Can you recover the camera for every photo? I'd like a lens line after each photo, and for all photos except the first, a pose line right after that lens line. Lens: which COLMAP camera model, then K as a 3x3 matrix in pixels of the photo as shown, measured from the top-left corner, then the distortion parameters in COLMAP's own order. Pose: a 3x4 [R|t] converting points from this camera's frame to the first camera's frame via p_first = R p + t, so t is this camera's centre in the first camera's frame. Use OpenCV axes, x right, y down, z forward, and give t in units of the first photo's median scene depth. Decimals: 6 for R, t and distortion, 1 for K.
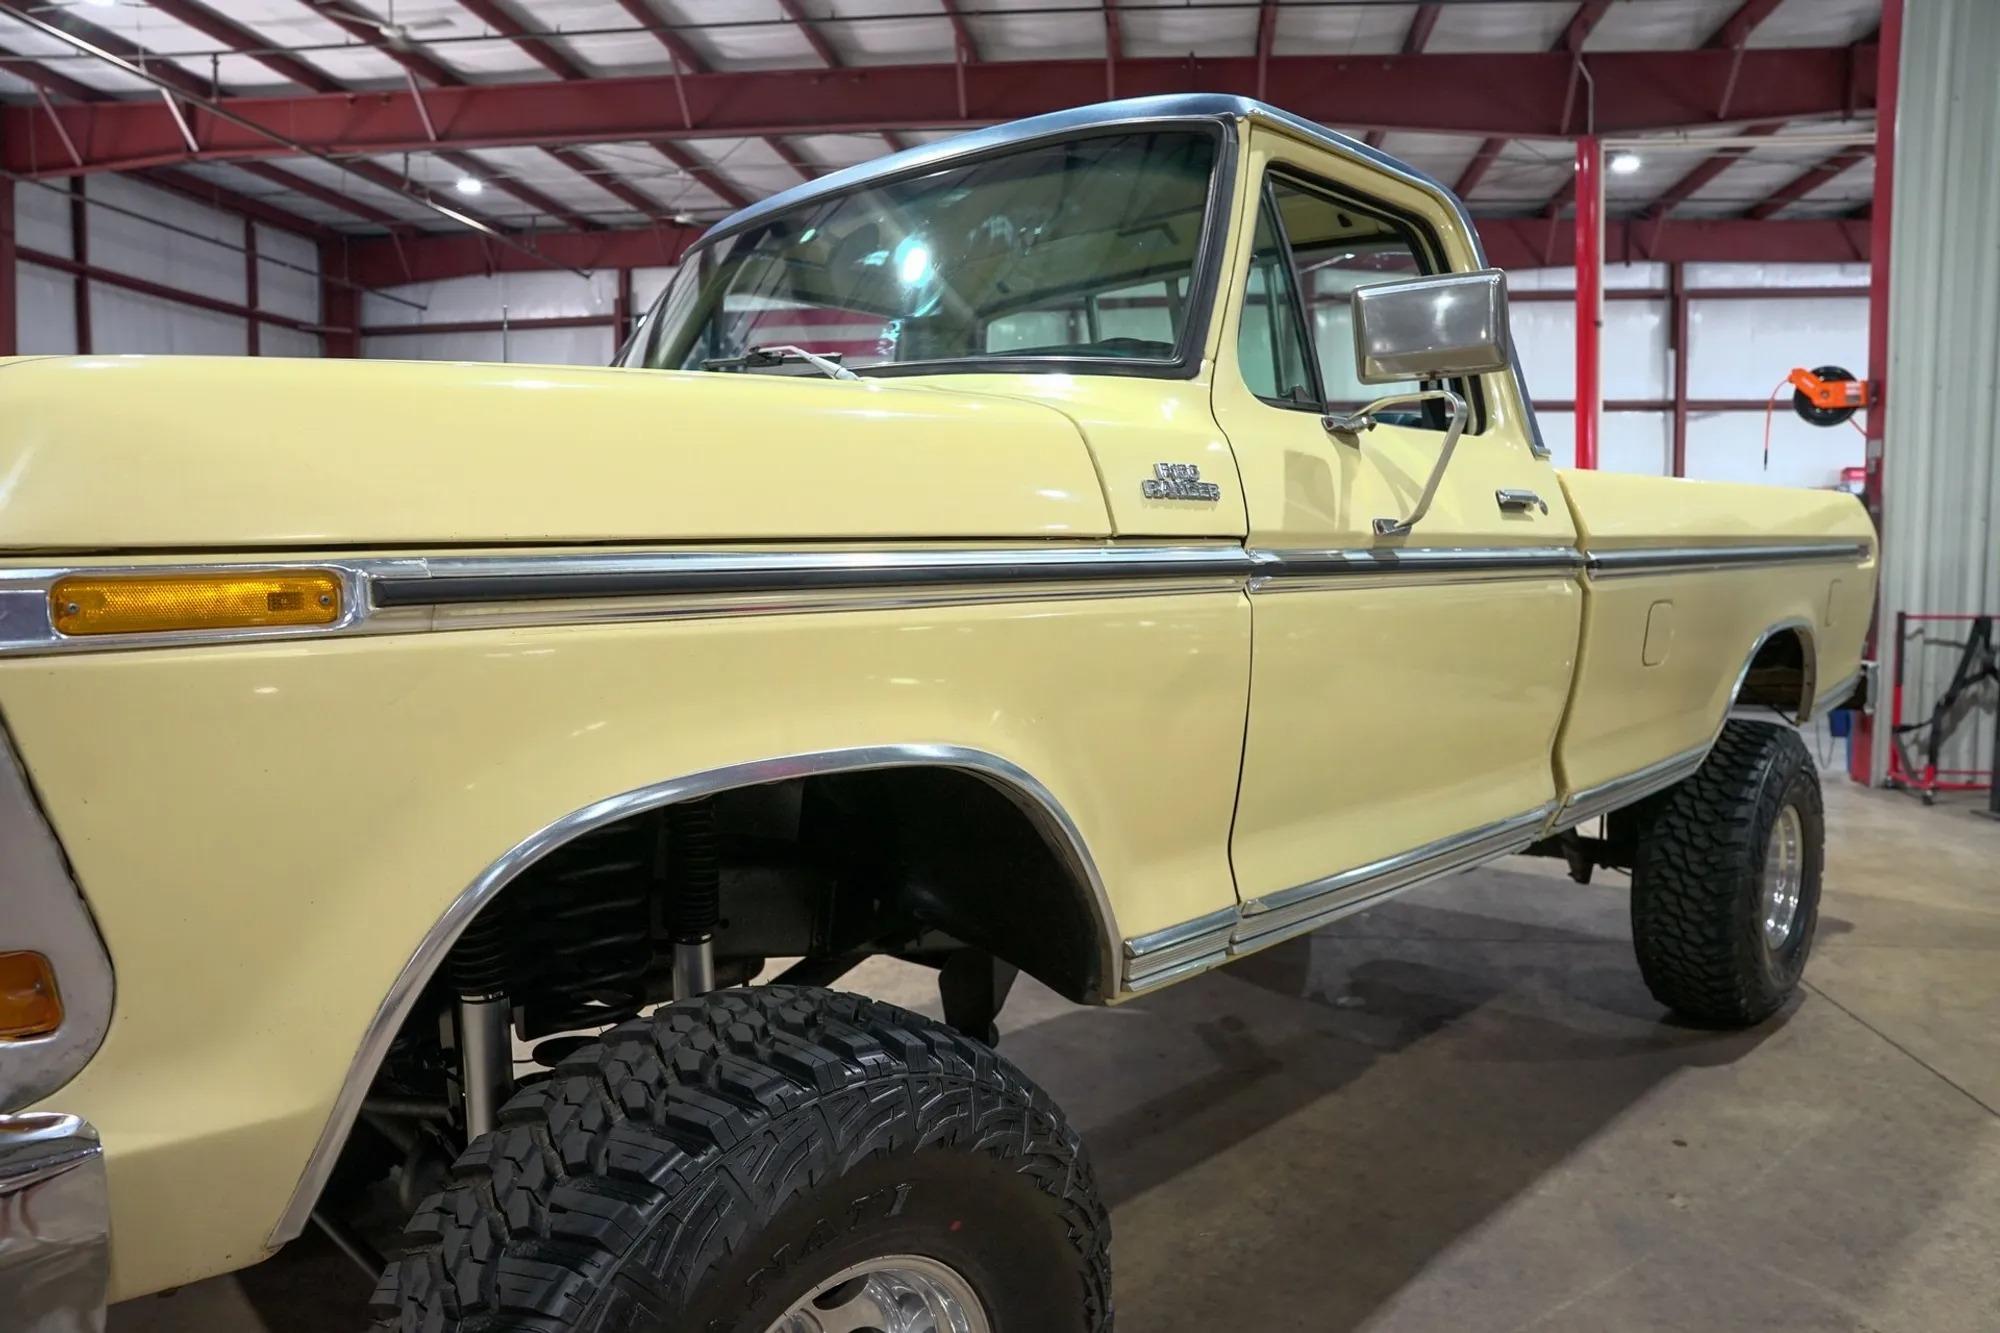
lens RADIAL K [[1365.7, 0, 1002.6], [0, 1365.7, 668.6], [0, 0, 1]] dist [-0.133361, 0.103111]
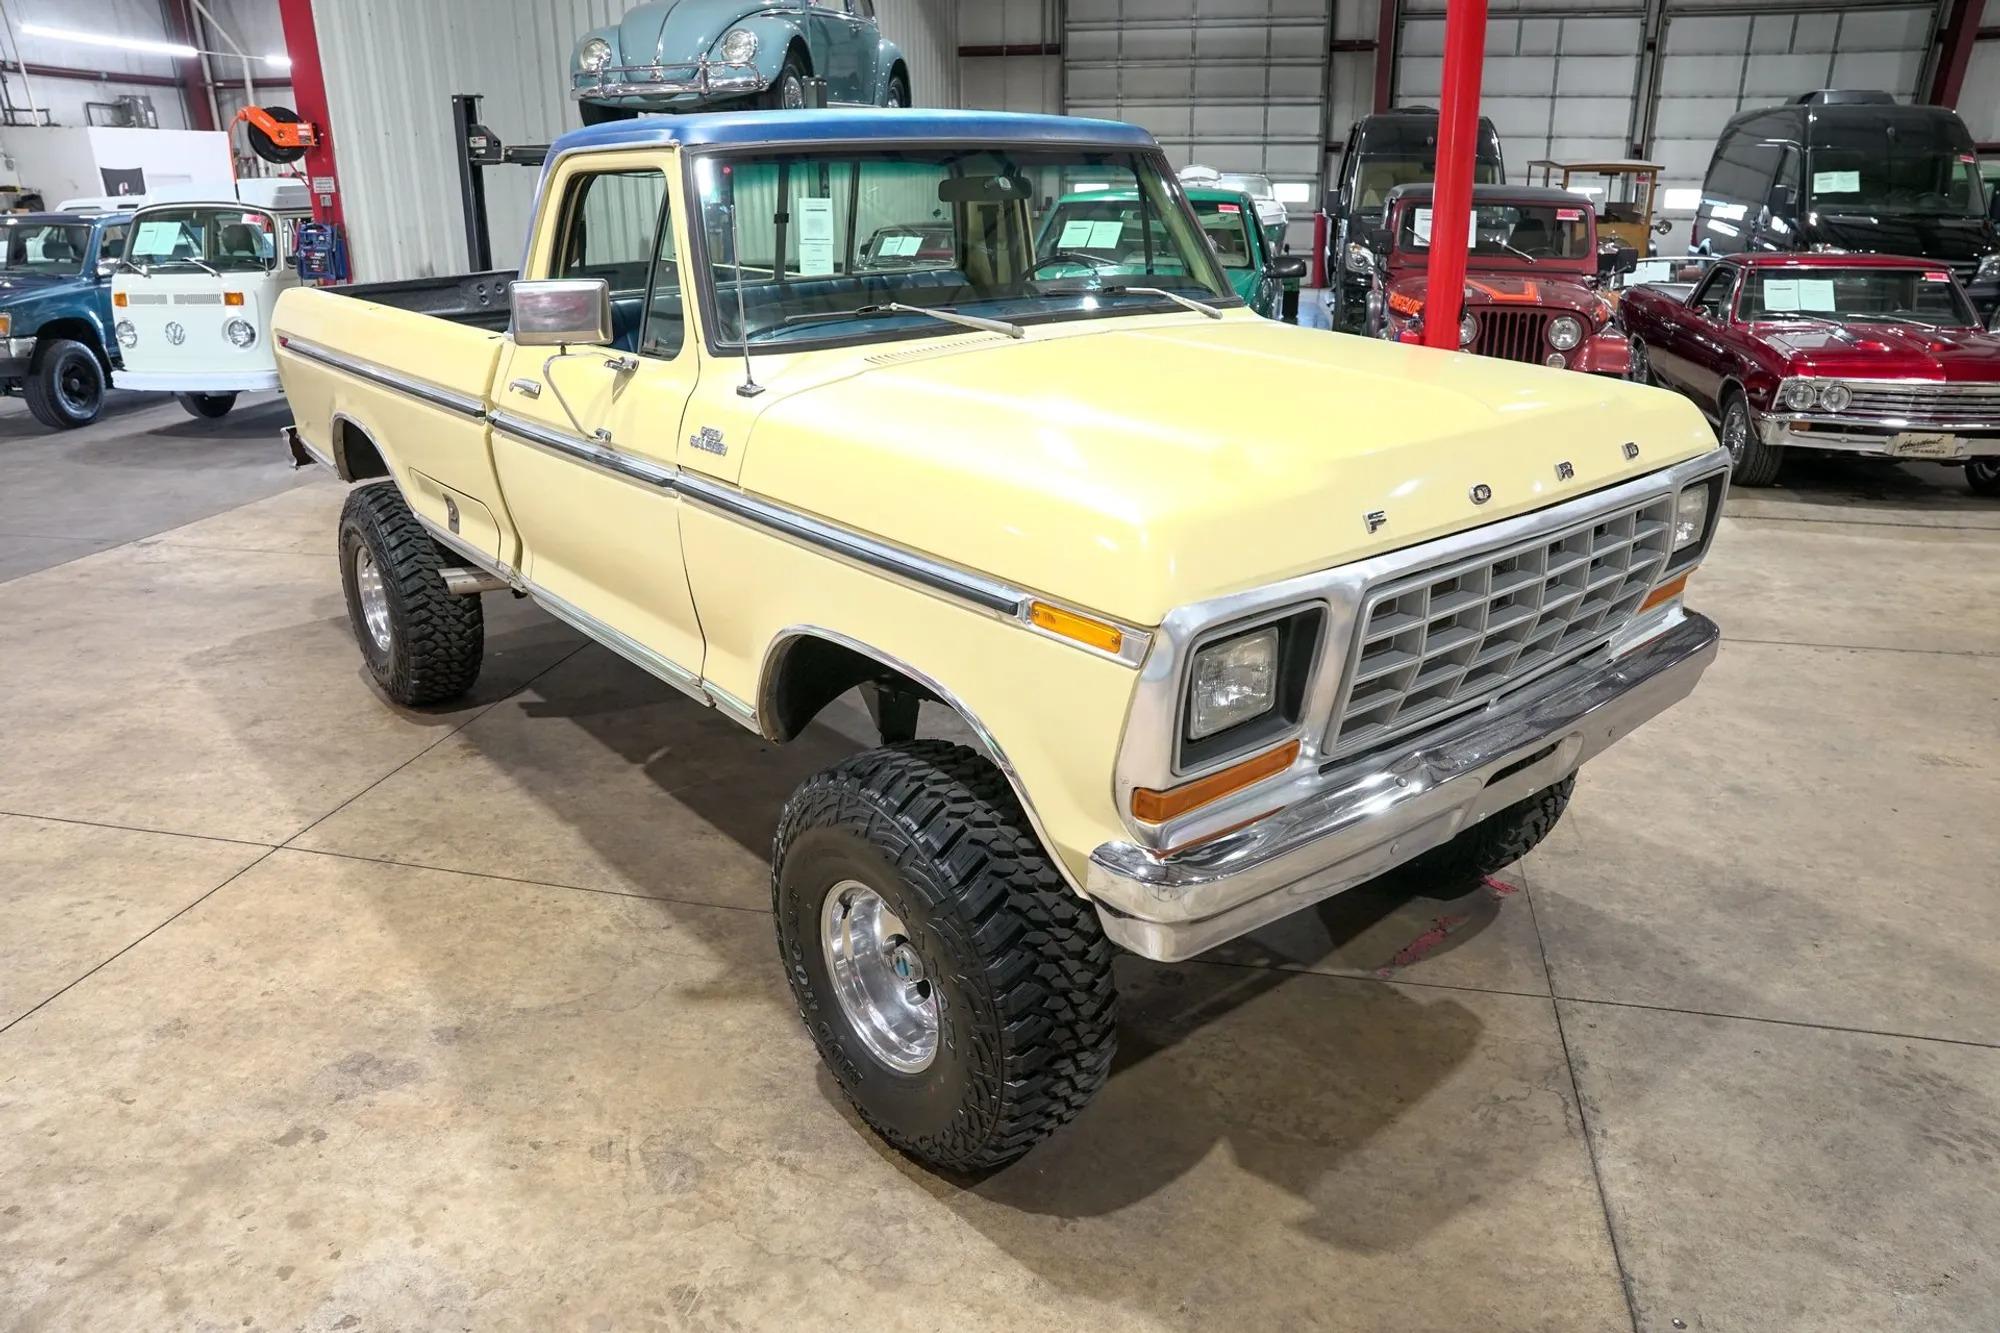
lens RADIAL K [[1365.7, 0, 1009.1], [0, 1365.7, 664.1], [0, 0, 1]] dist [-0.133361, 0.103111]
pose [[0.087808, -0.340281, 0.936215, -1.677275], [0.084973, 0.938978, 0.333316, -0.339137], [-0.992507, 0.050285, 0.111365, 0.927414]]
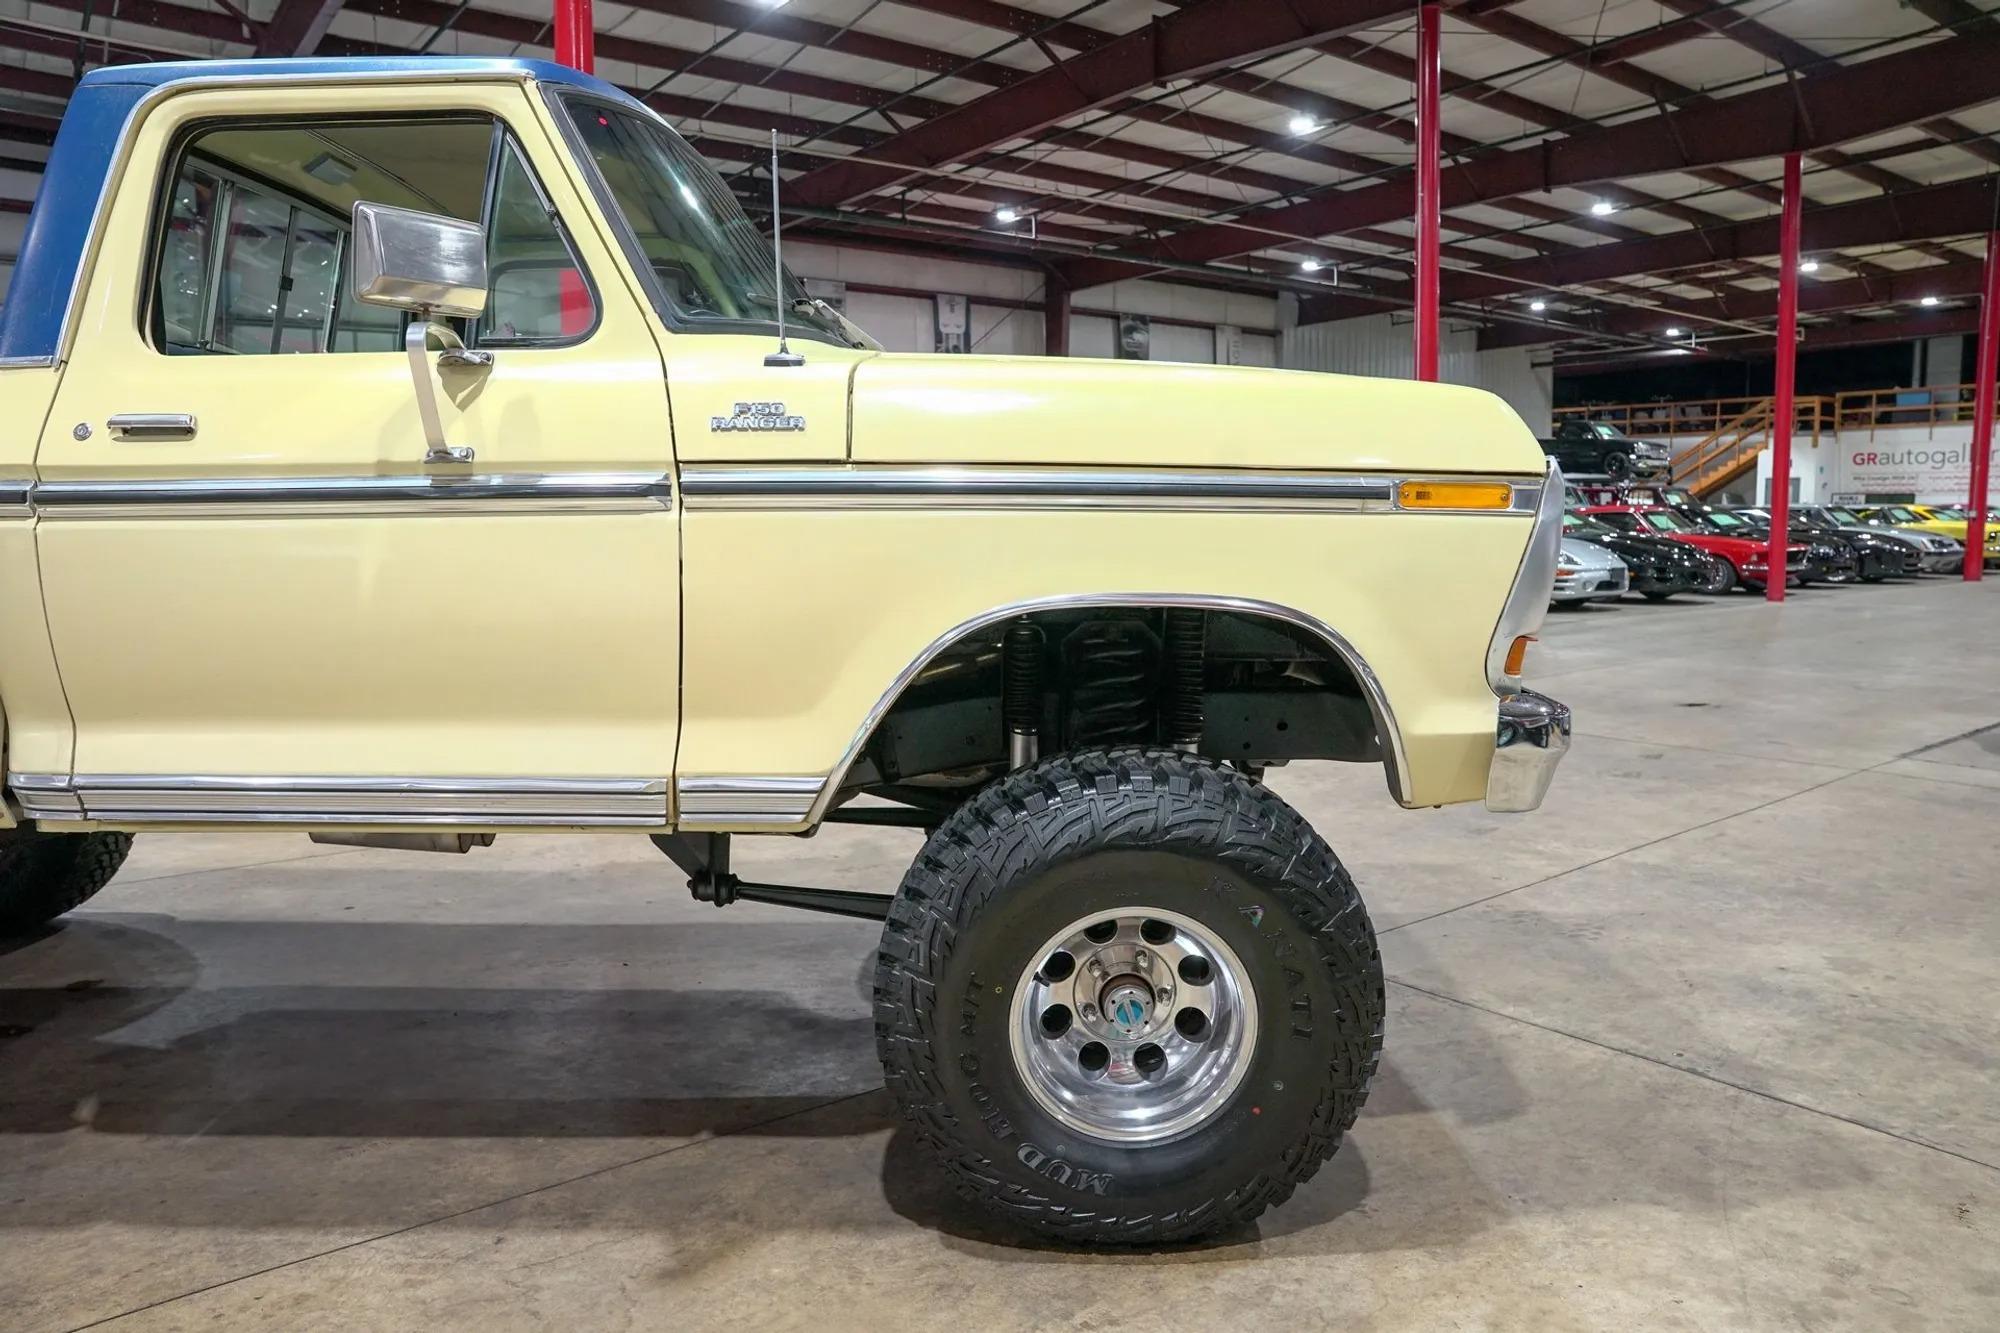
lens RADIAL K [[1365.7, 0, 1001.1], [0, 1365.7, 669.1], [0, 0, 1]] dist [-0.133361, 0.103111]
pose [[-0.711058, -0.070520, 0.699588, -1.270688], [0.065314, 0.984032, 0.165578, -0.119295], [-0.700094, 0.163428, -0.695097, 1.873363]]
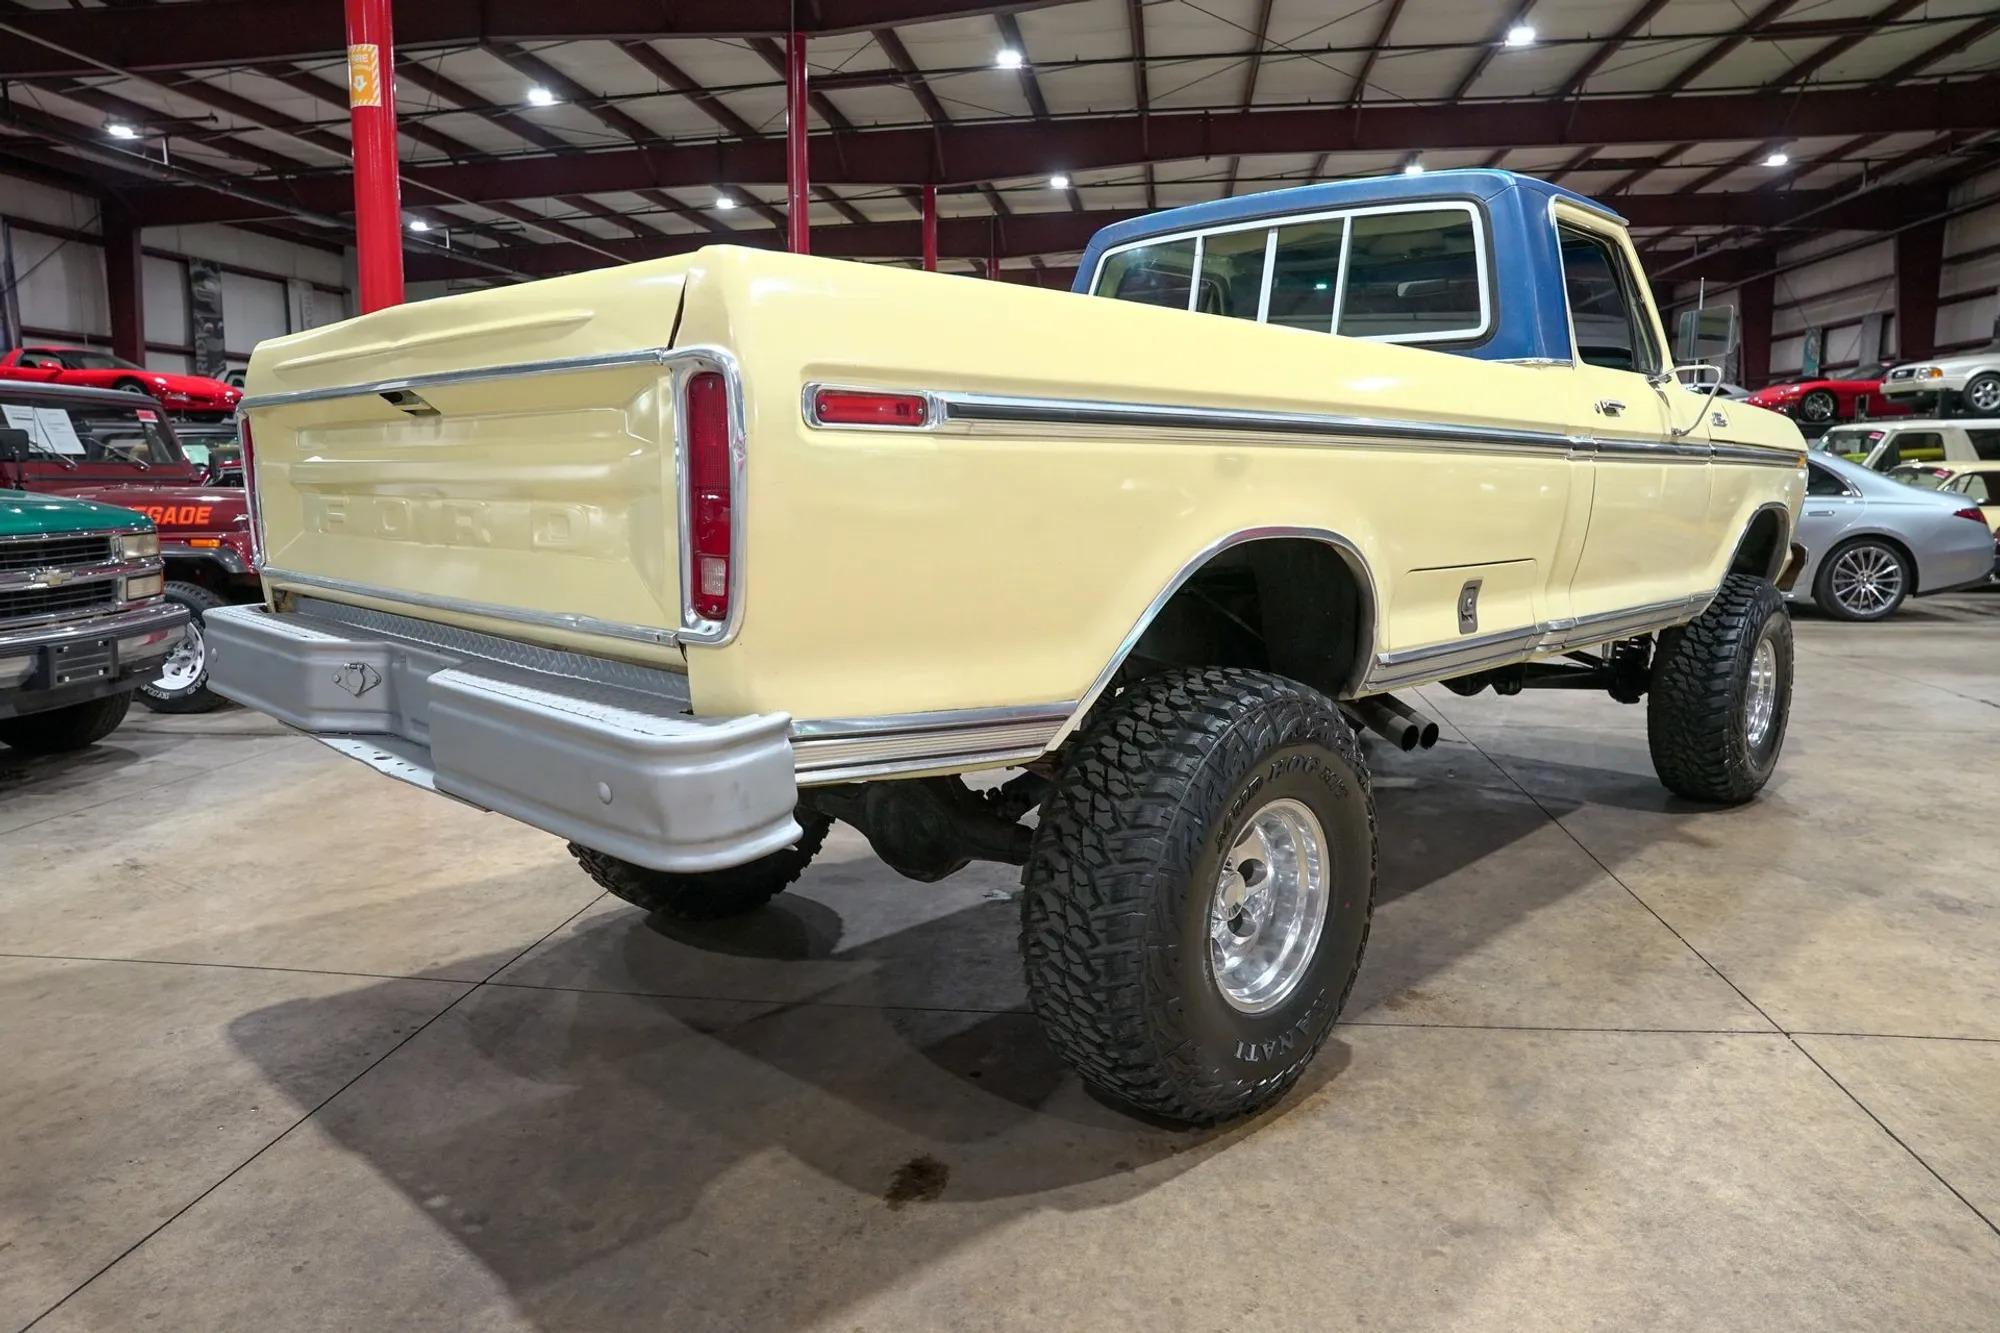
lens RADIAL K [[1365.7, 0, 1010.6], [0, 1365.7, 671.1], [0, 0, 1]] dist [-0.133361, 0.103111]
pose [[-0.999812, 0.015253, -0.011954, 0.540419], [0.012216, 0.974924, 0.222204, -0.222775], [0.015043, 0.222016, -0.974927, 3.220299]]
